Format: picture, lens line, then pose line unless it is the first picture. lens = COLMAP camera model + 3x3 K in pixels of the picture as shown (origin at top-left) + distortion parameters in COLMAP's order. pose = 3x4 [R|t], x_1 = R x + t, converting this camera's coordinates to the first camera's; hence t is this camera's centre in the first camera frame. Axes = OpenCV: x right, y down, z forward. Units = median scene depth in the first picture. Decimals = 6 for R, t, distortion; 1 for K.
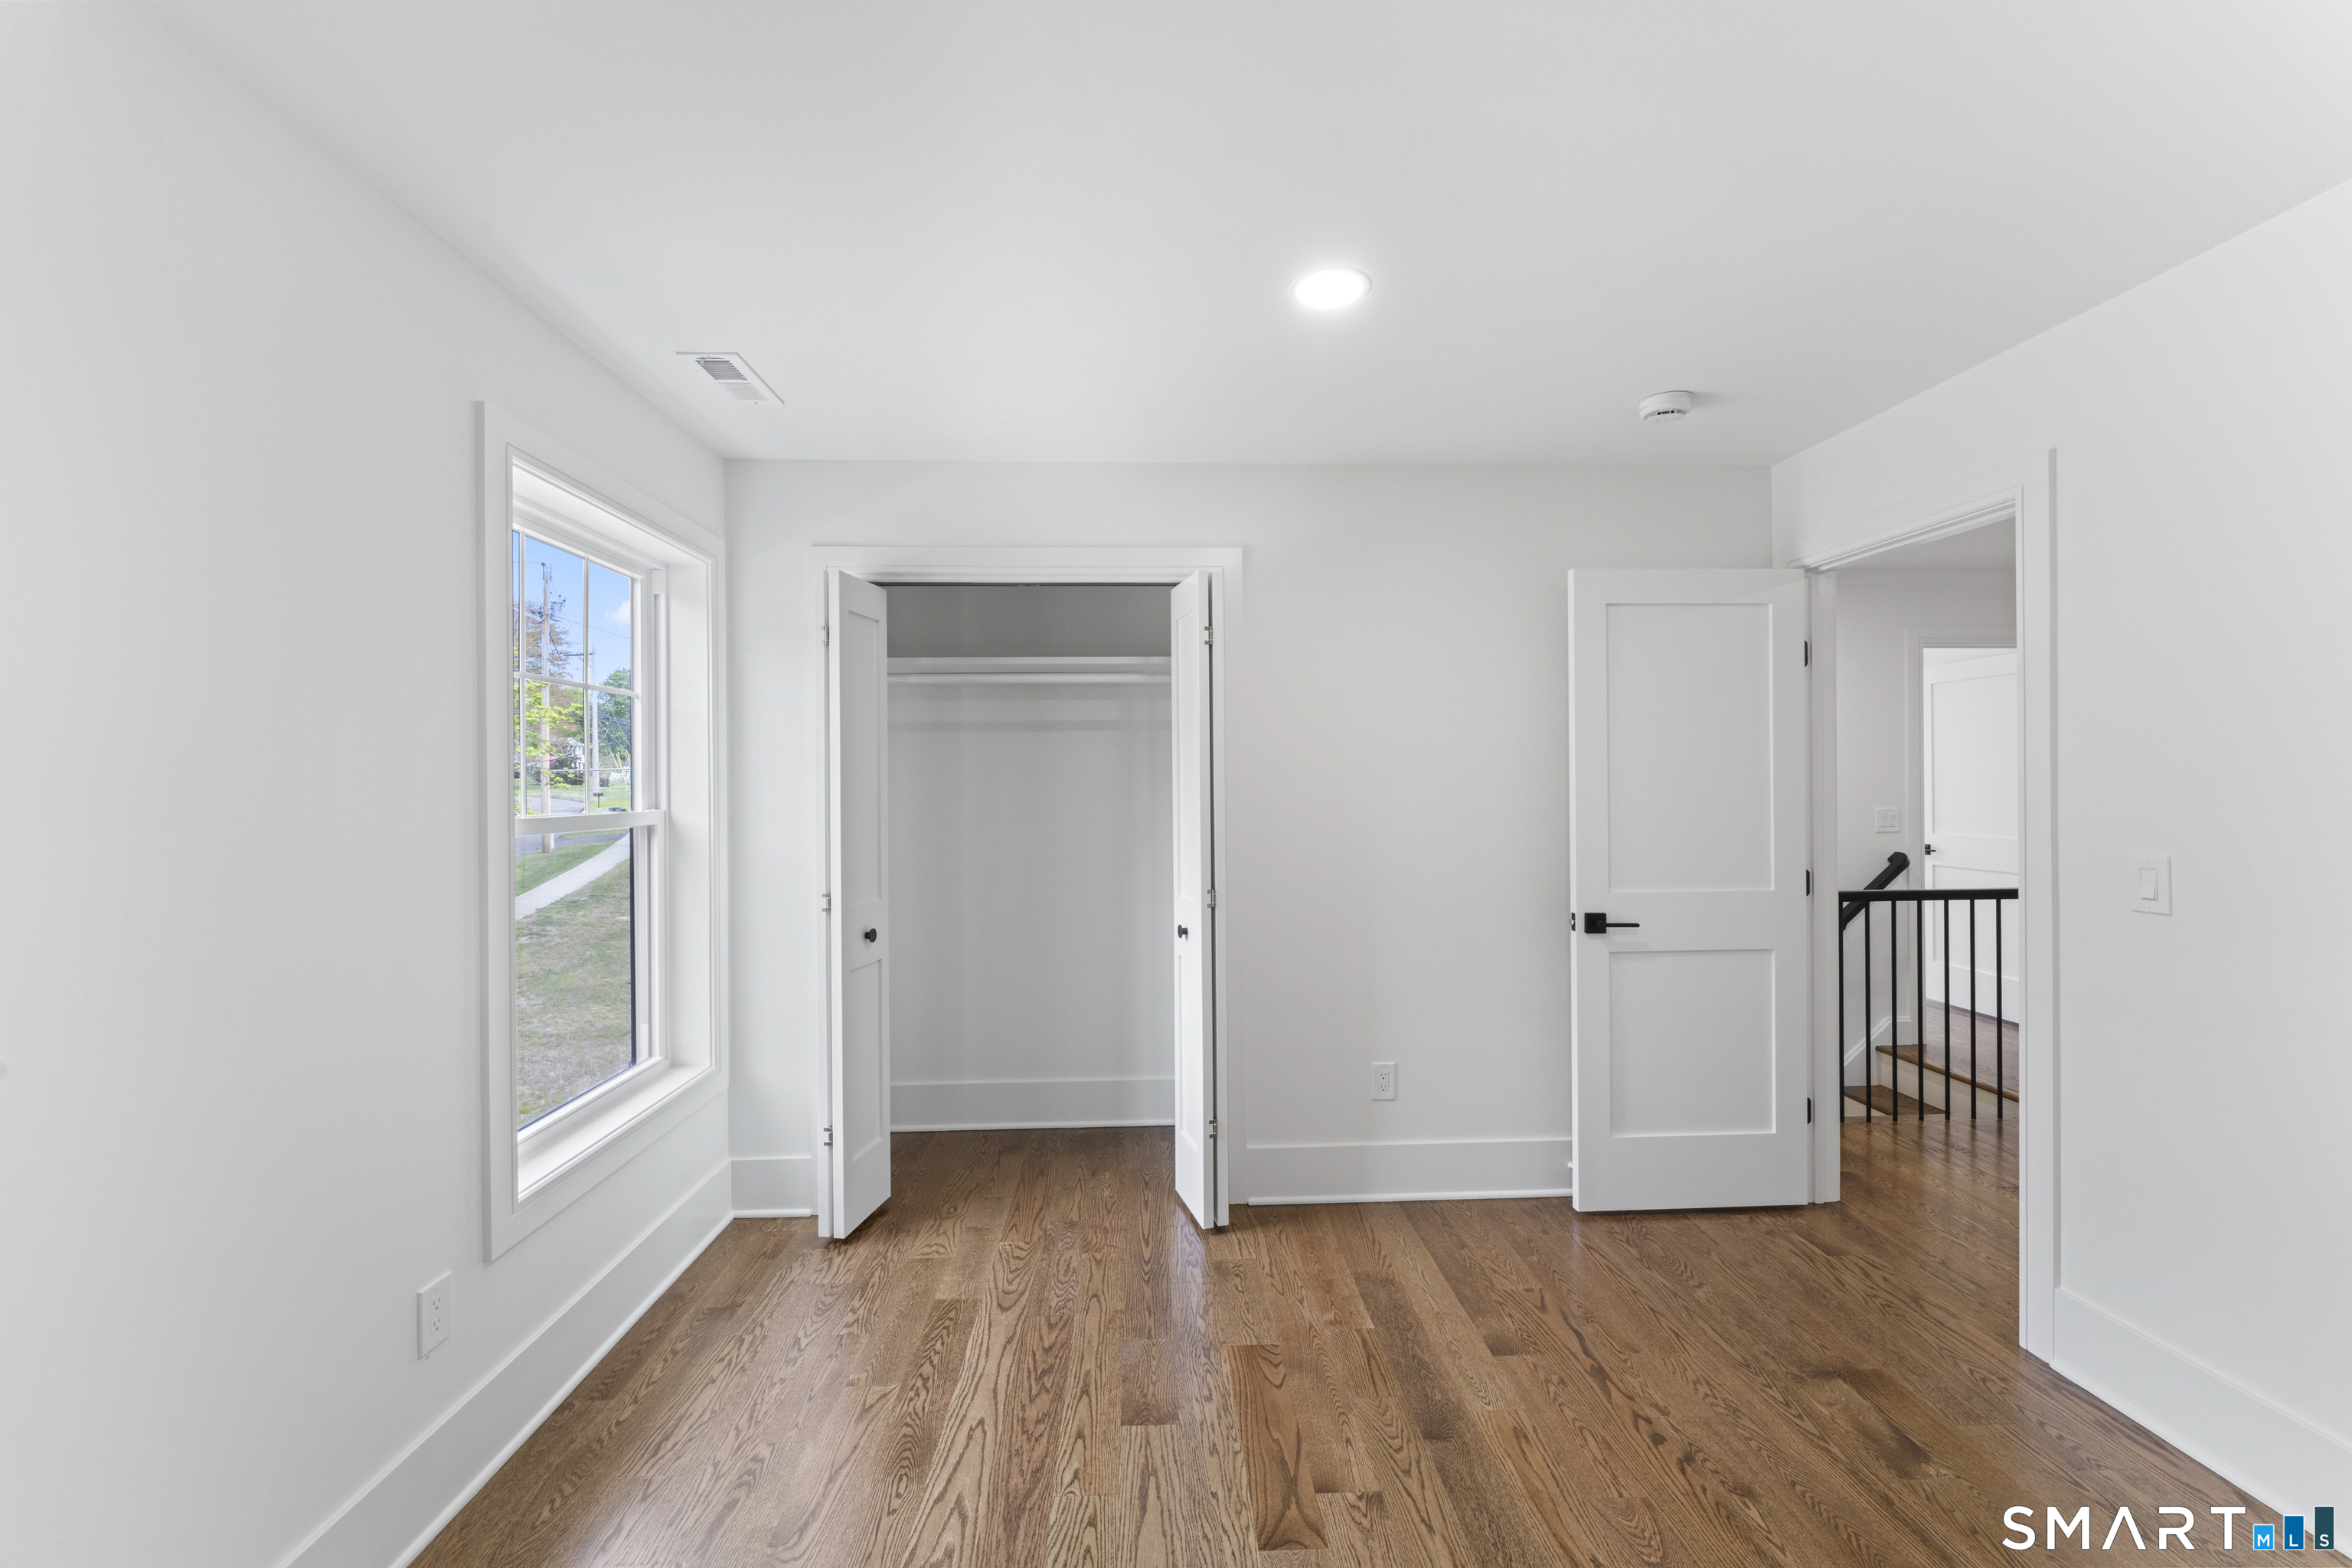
lens RADIAL K [[950.4, 0, 1182.0], [0, 950.4, 787.9], [0, 0, 1]] dist [-0.001866, -0.000294]
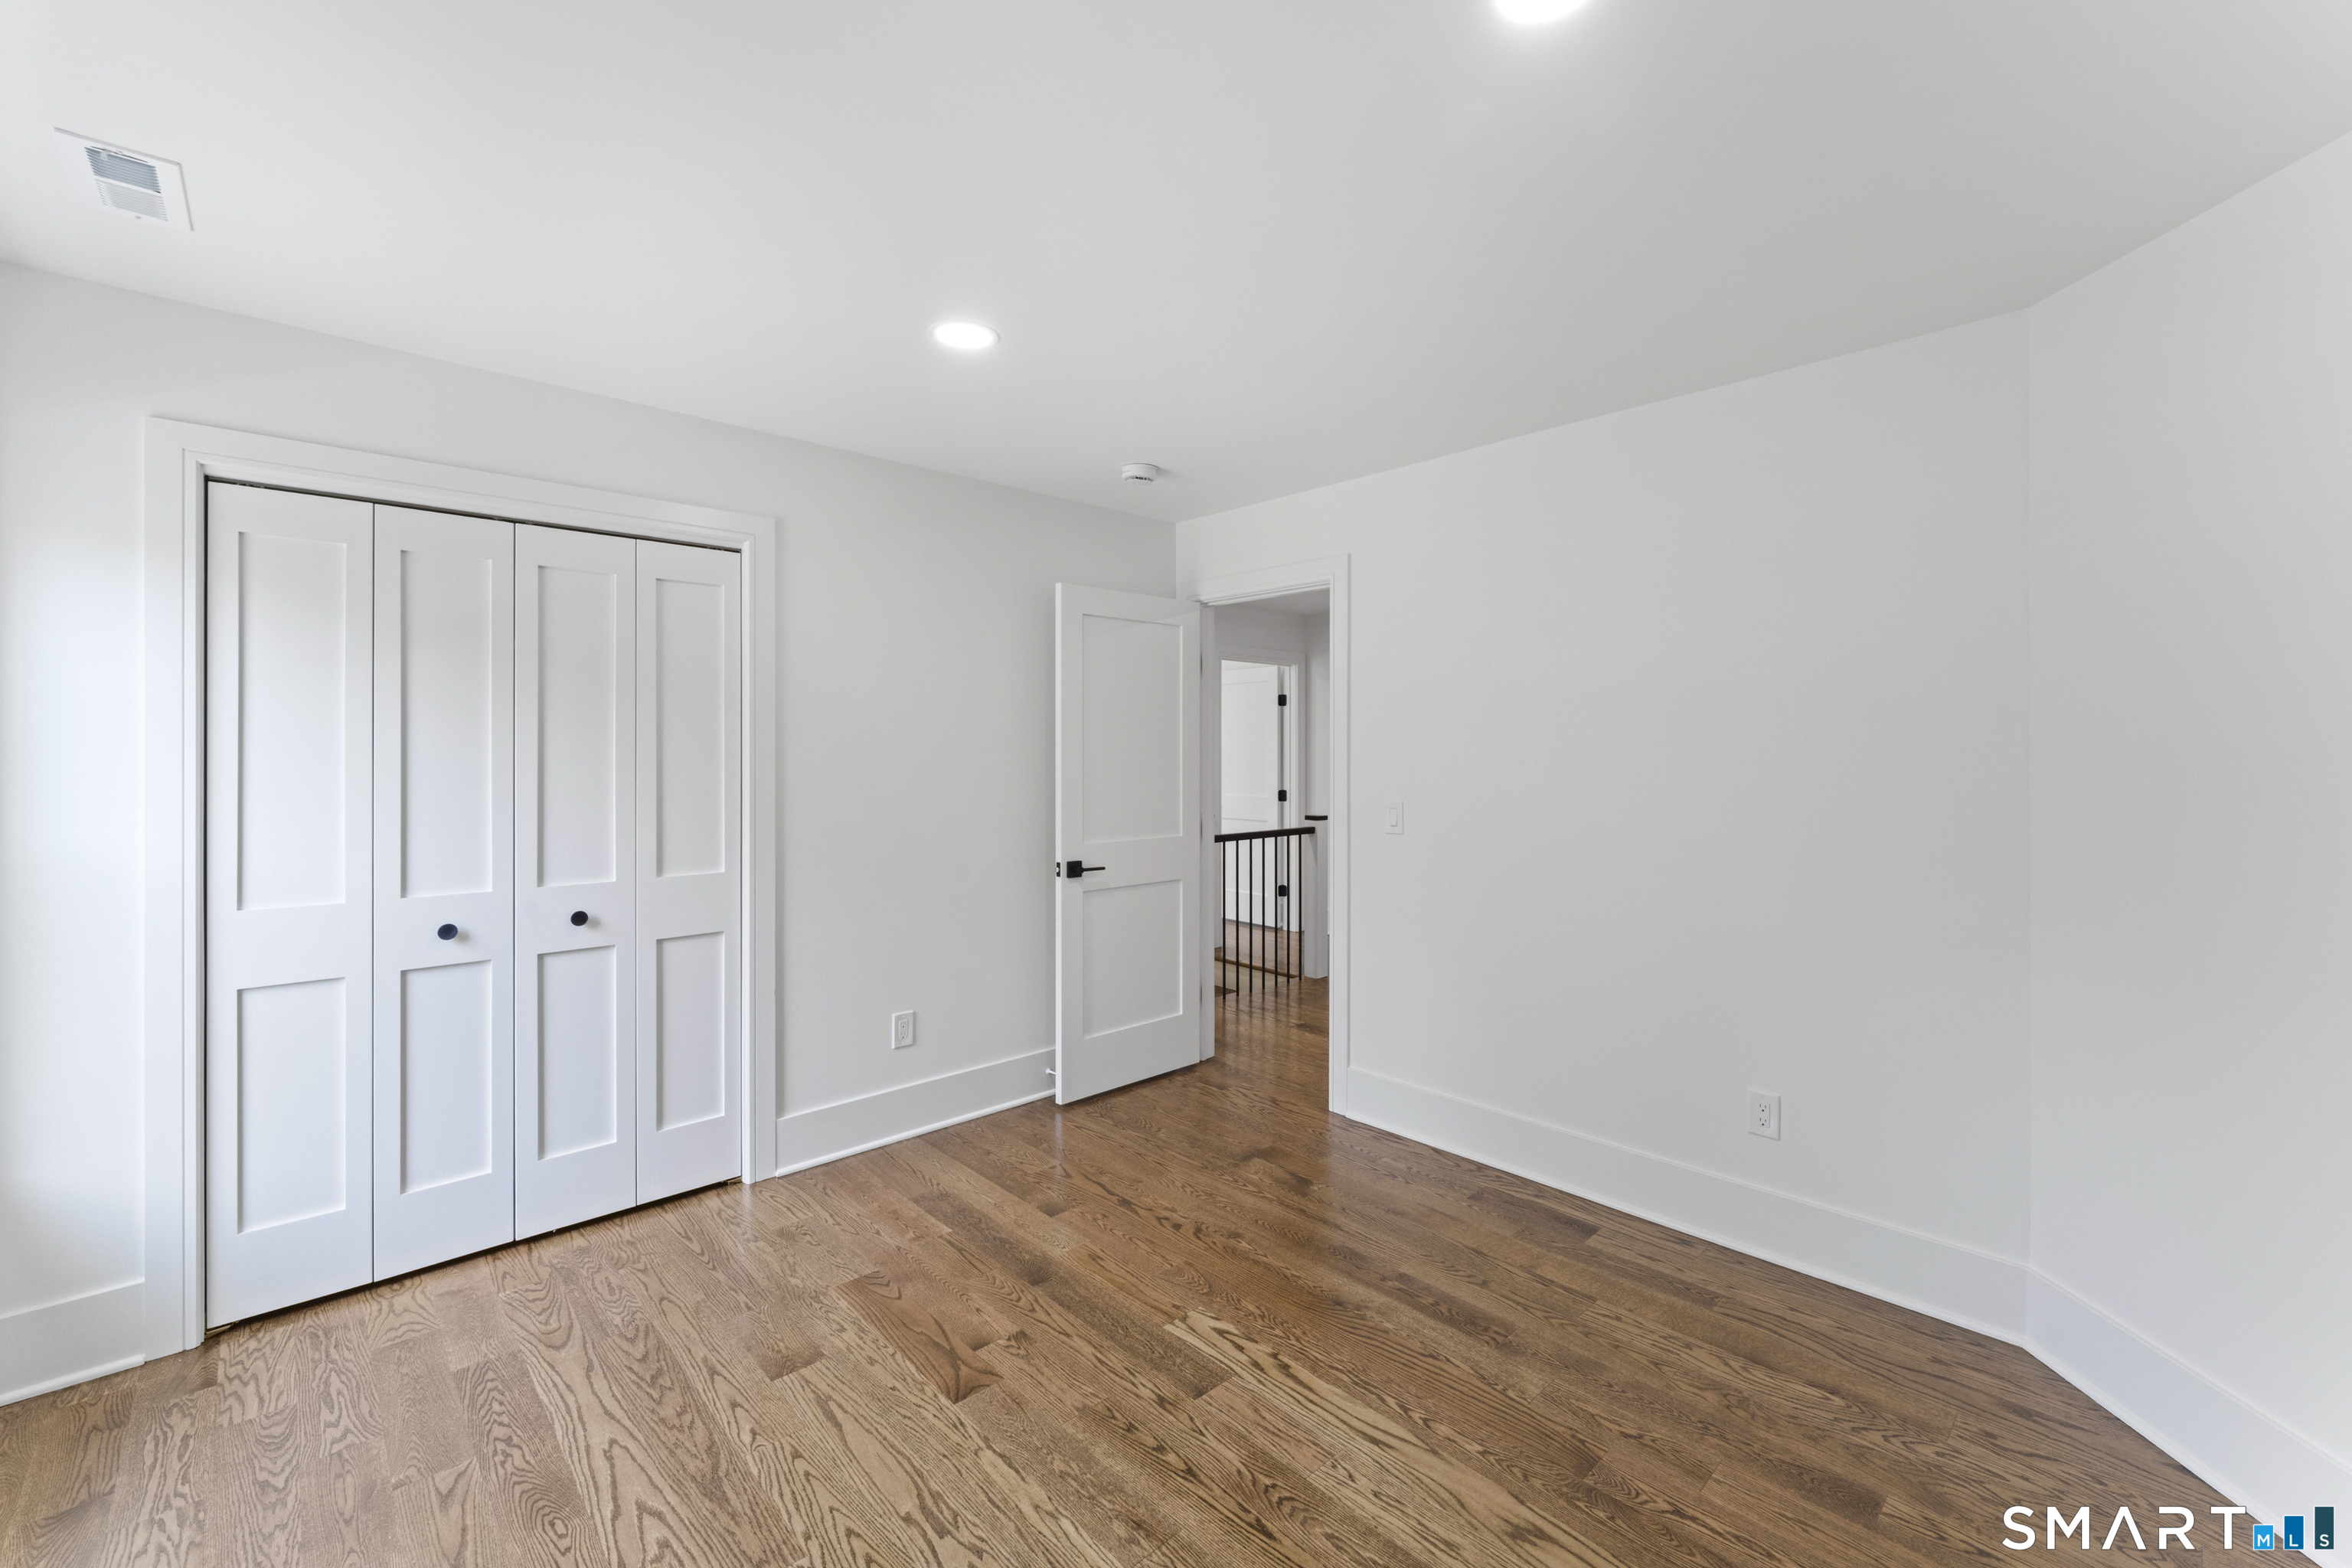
lens RADIAL K [[950.4, 0, 1221.4], [0, 950.4, 760.0], [0, 0, 1]] dist [-0.001866, -0.000294]
pose [[0.746137, 0.003125, 0.665785, -0.348348], [-0.003606, 0.999993, -0.000652, -0.001165], [-0.665783, -0.001914, 0.746143, -0.079351]]
